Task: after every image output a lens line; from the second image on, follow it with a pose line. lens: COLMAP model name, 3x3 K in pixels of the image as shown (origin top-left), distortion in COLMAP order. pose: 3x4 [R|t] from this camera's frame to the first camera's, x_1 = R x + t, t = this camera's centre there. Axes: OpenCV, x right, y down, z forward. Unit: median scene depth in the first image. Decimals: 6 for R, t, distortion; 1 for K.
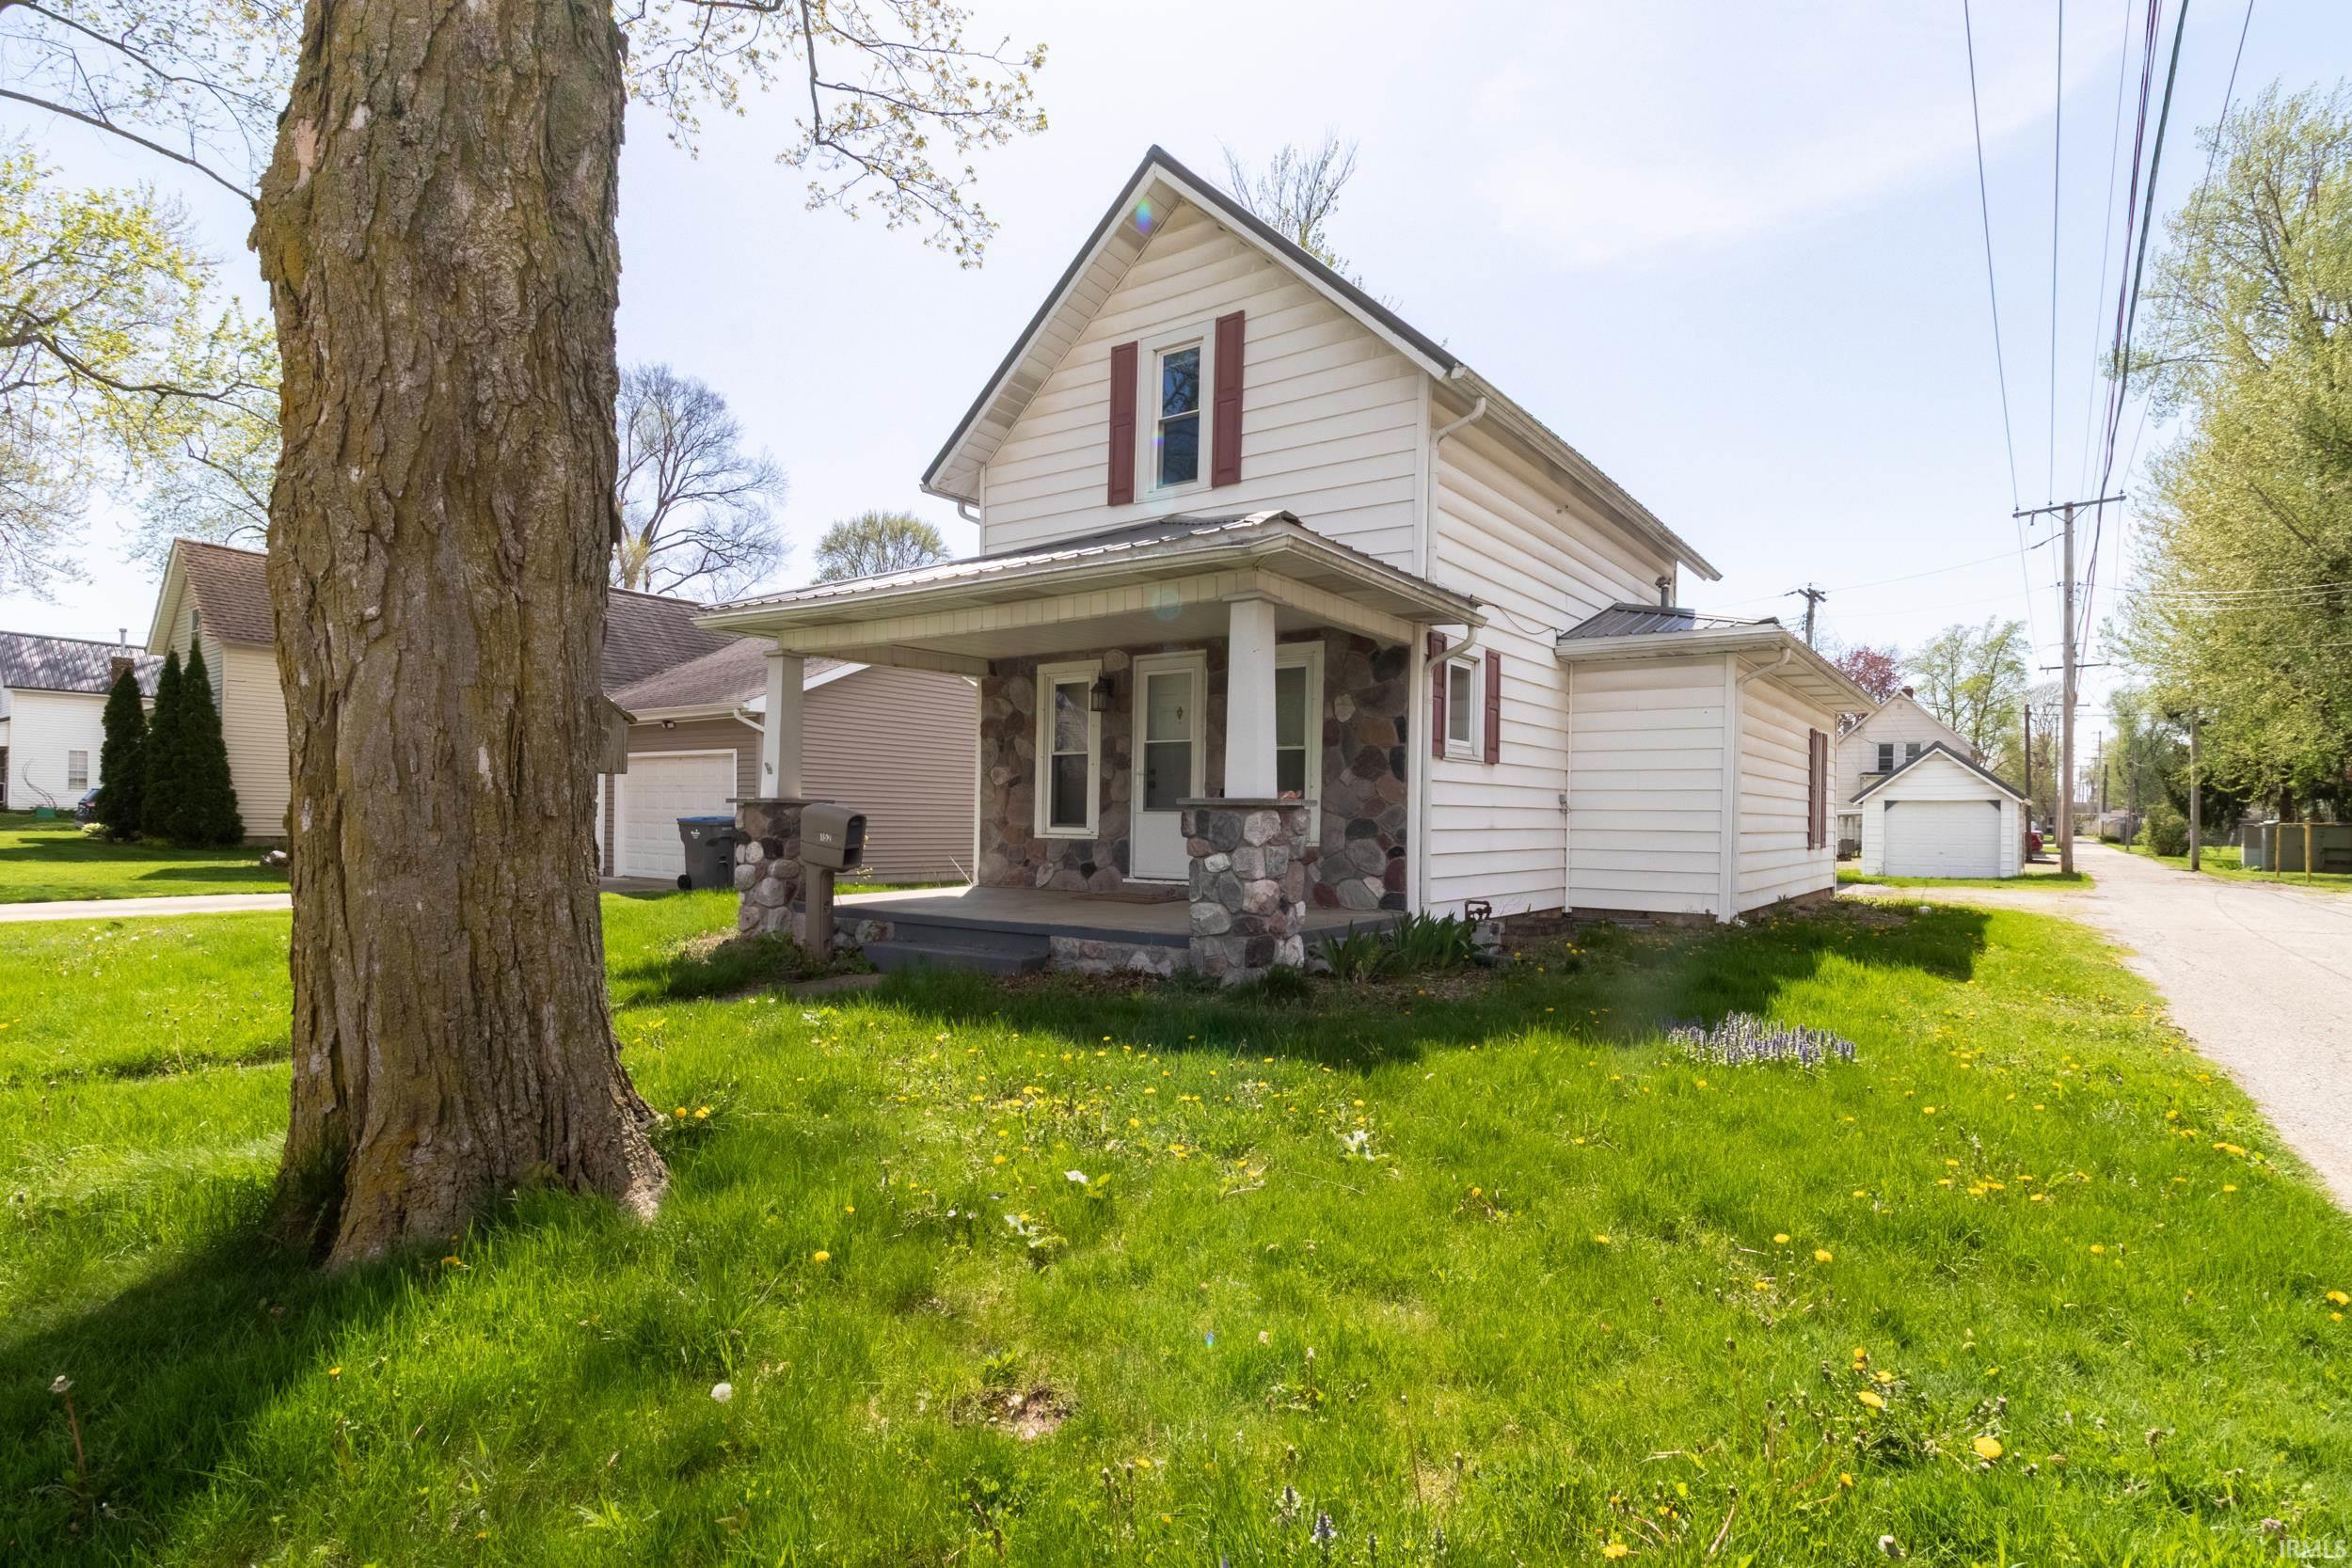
lens RADIAL K [[1188.8, 0, 1249.4], [0, 1188.8, 823.9], [0, 0, 1]] dist [0.012198, 0.000098]
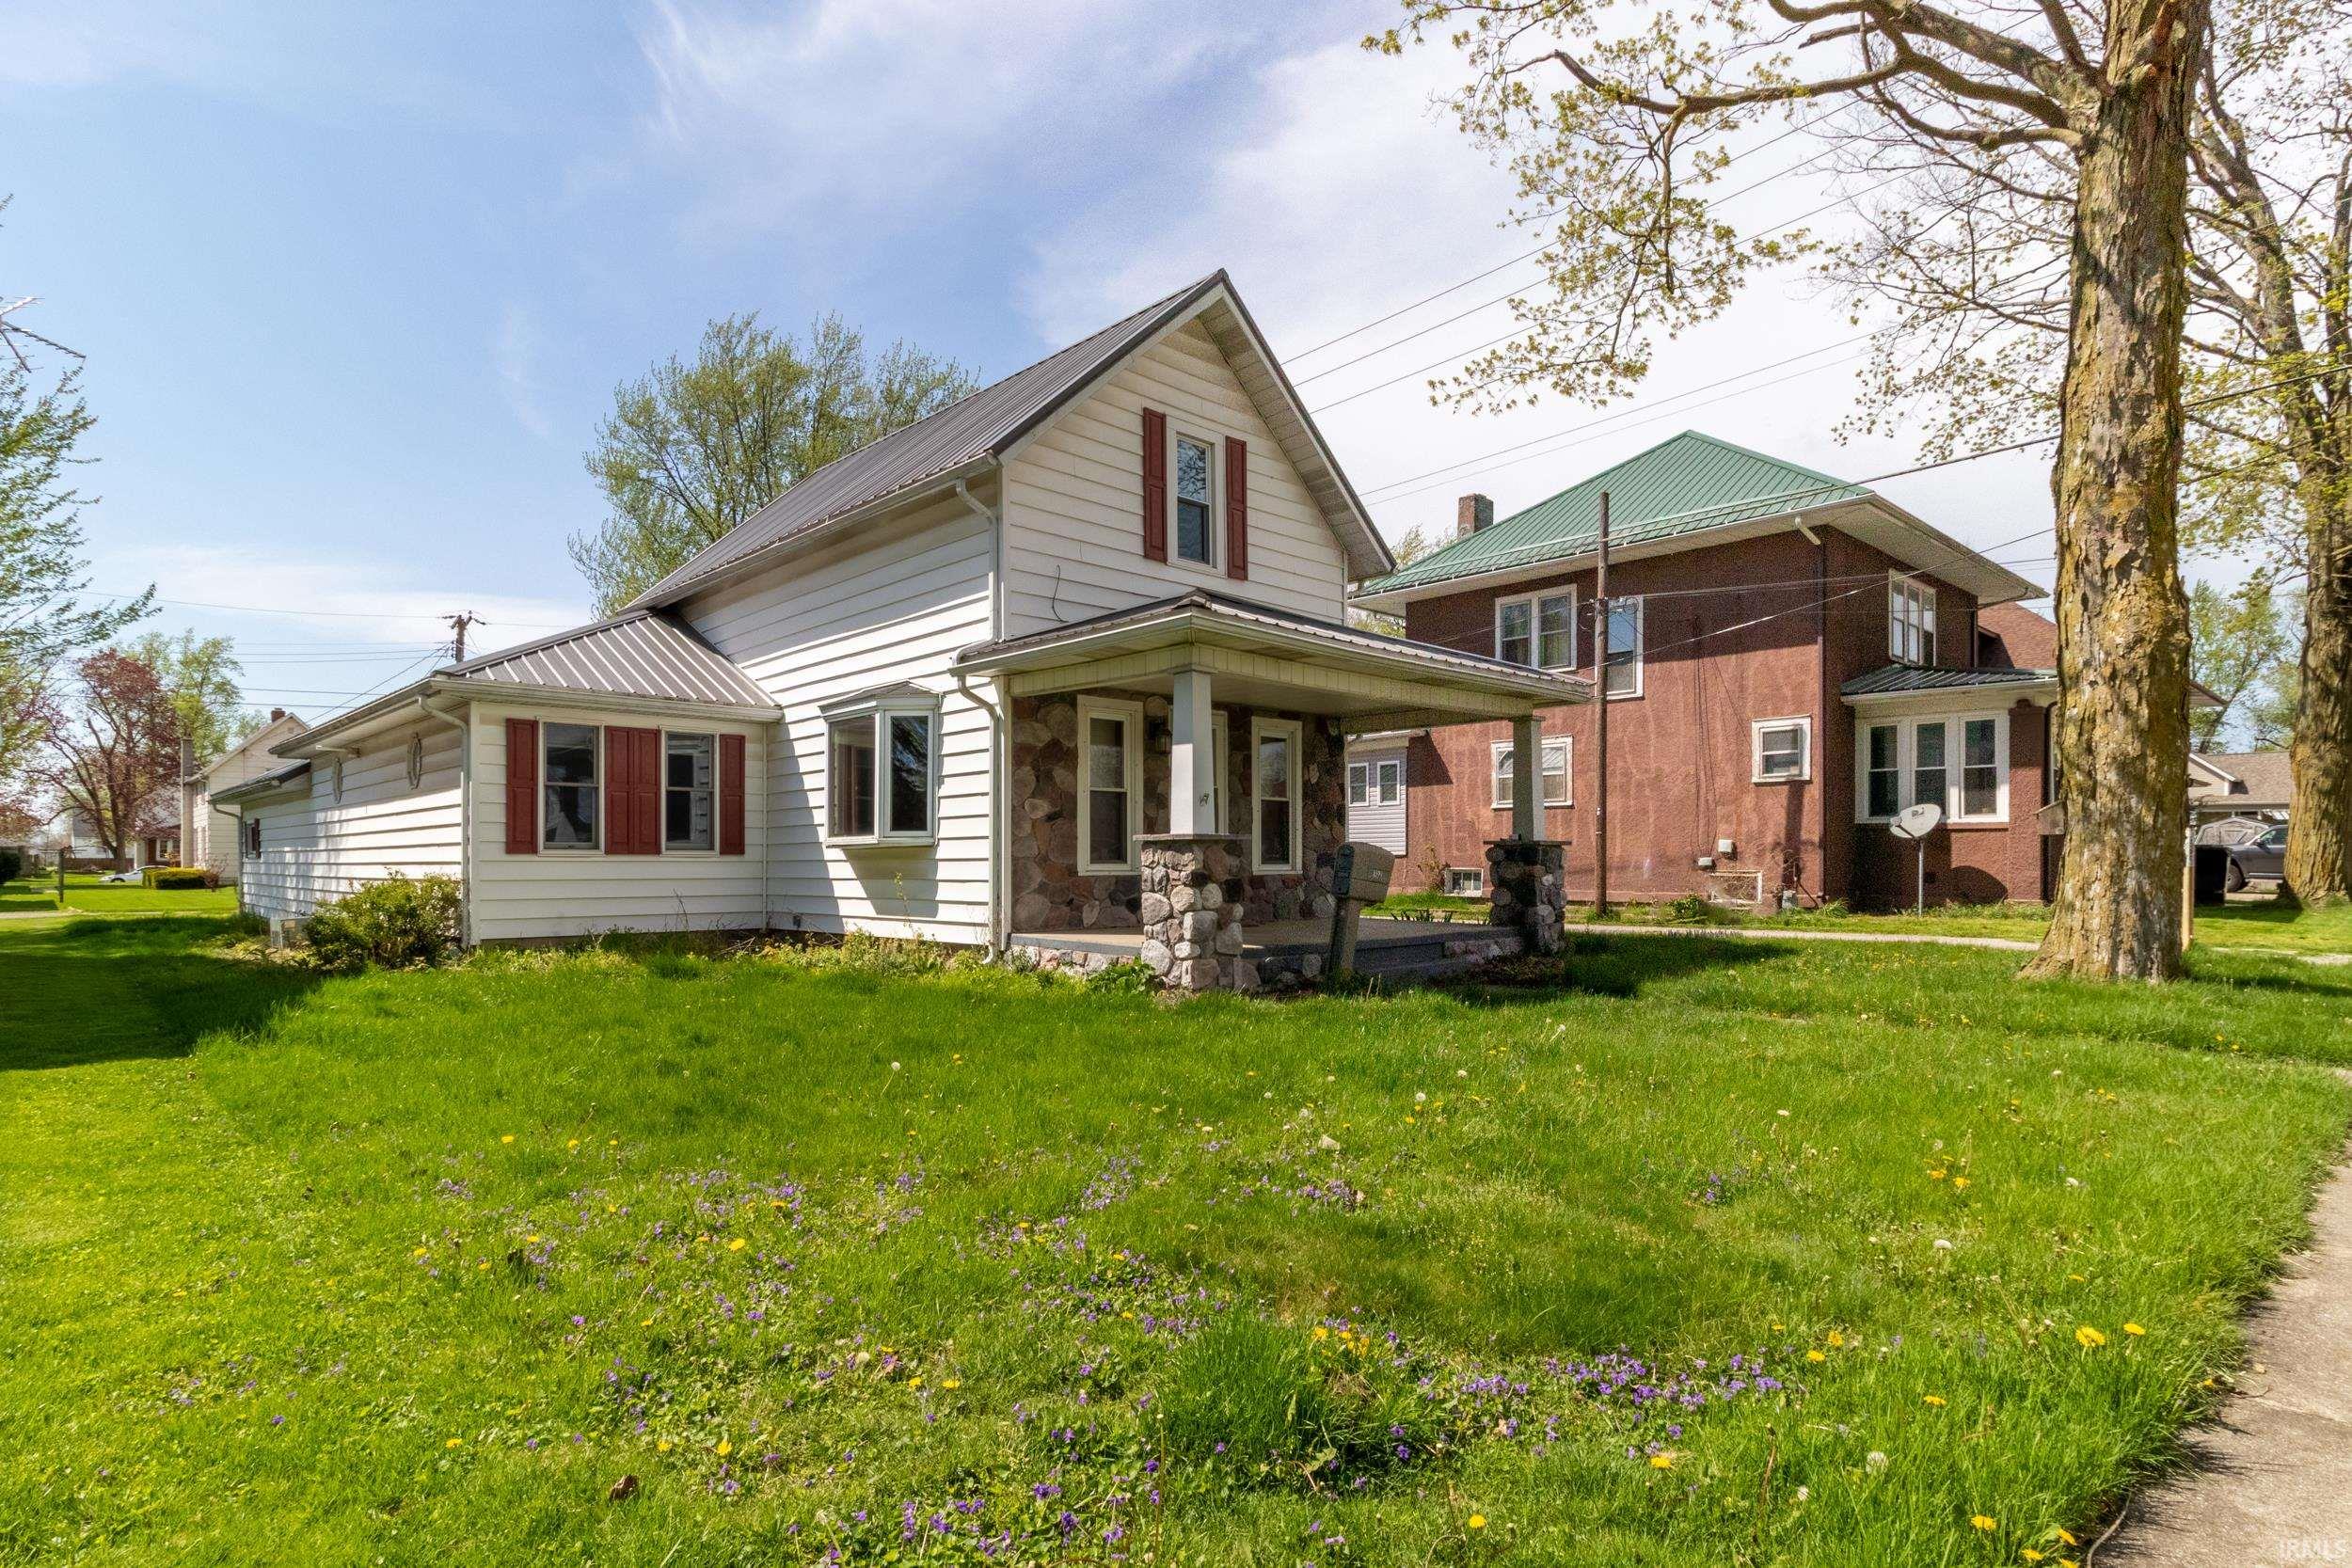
lens RADIAL K [[1188.8, 0, 1191.5], [0, 1188.8, 867.6], [0, 0, 1]] dist [0.012198, 0.000098]
pose [[0.208934, -0.017680, 0.977770, -1.171563], [0.009196, 0.999828, 0.016113, -0.009828], [-0.977887, 0.005625, 0.209060, 0.760249]]
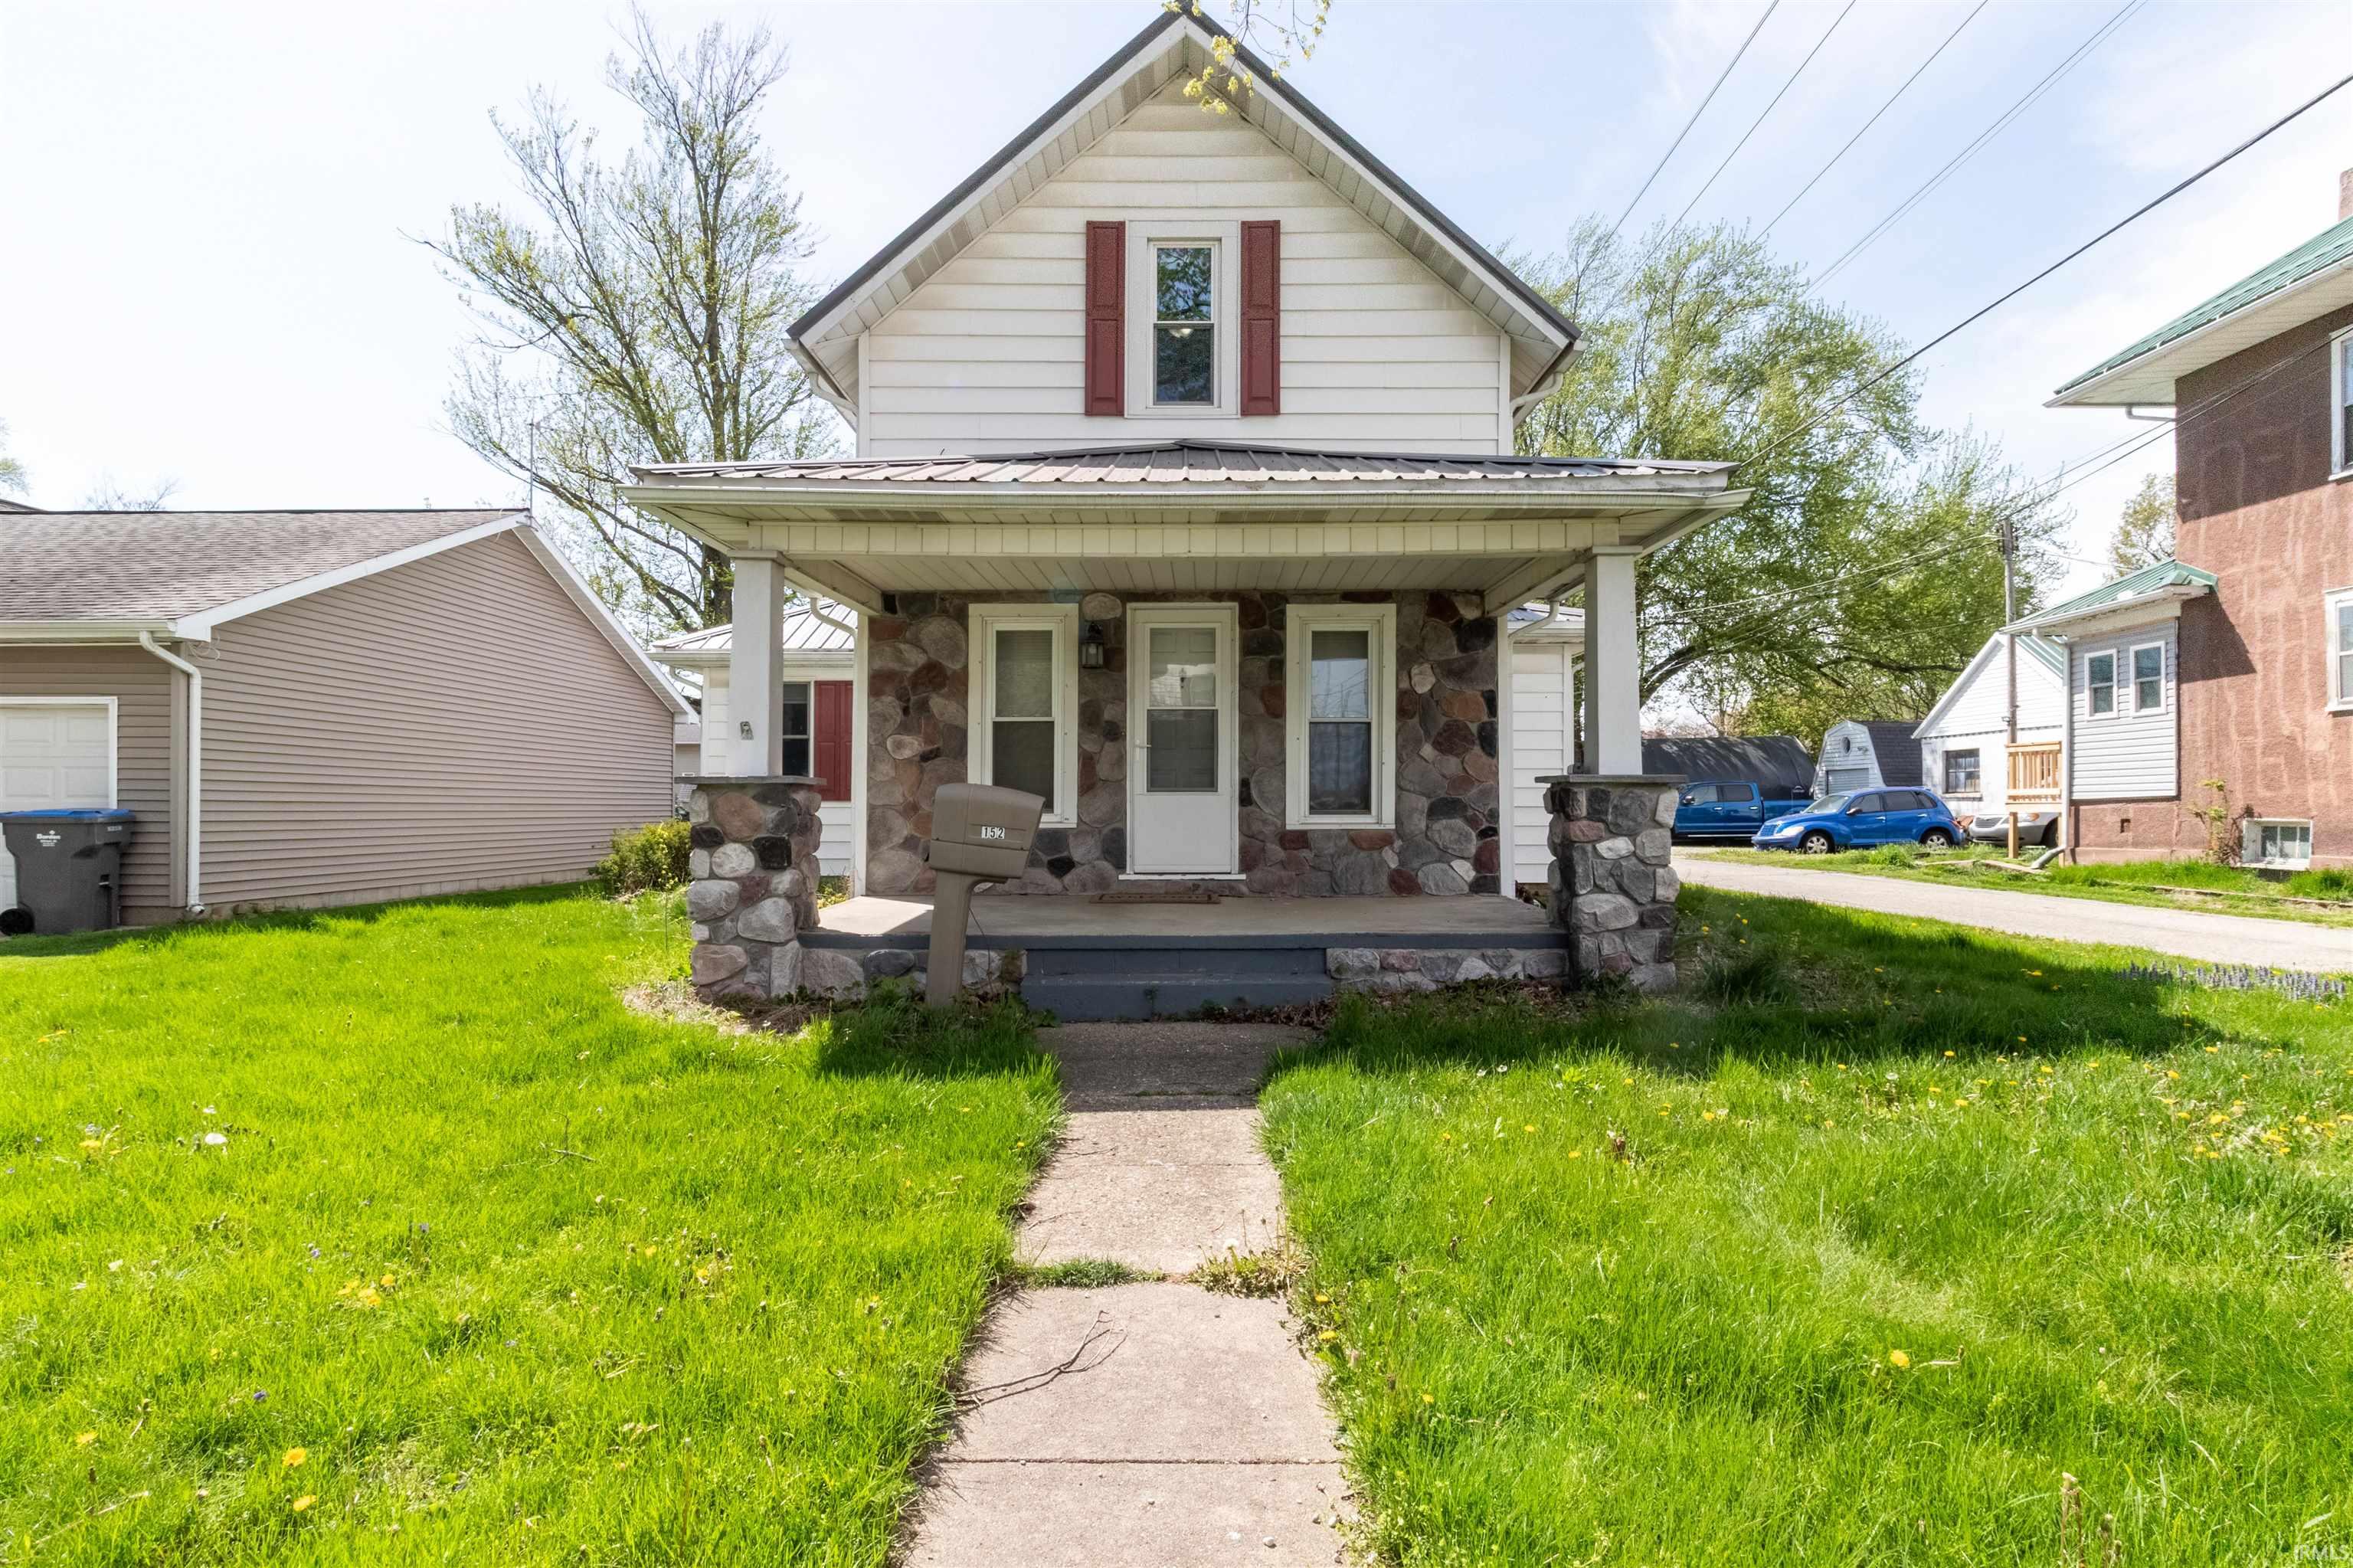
lens RADIAL K [[1189.4, 0, 1187.7], [0, 1189.4, 789.1], [0, 0, 1]] dist [0.012198, 0.000098]
pose [[0.824551, -0.006746, 0.565747, -0.533717], [0.013913, 0.999868, -0.008355, -0.005391], [-0.565616, 0.014760, 0.824536, 0.303869]]
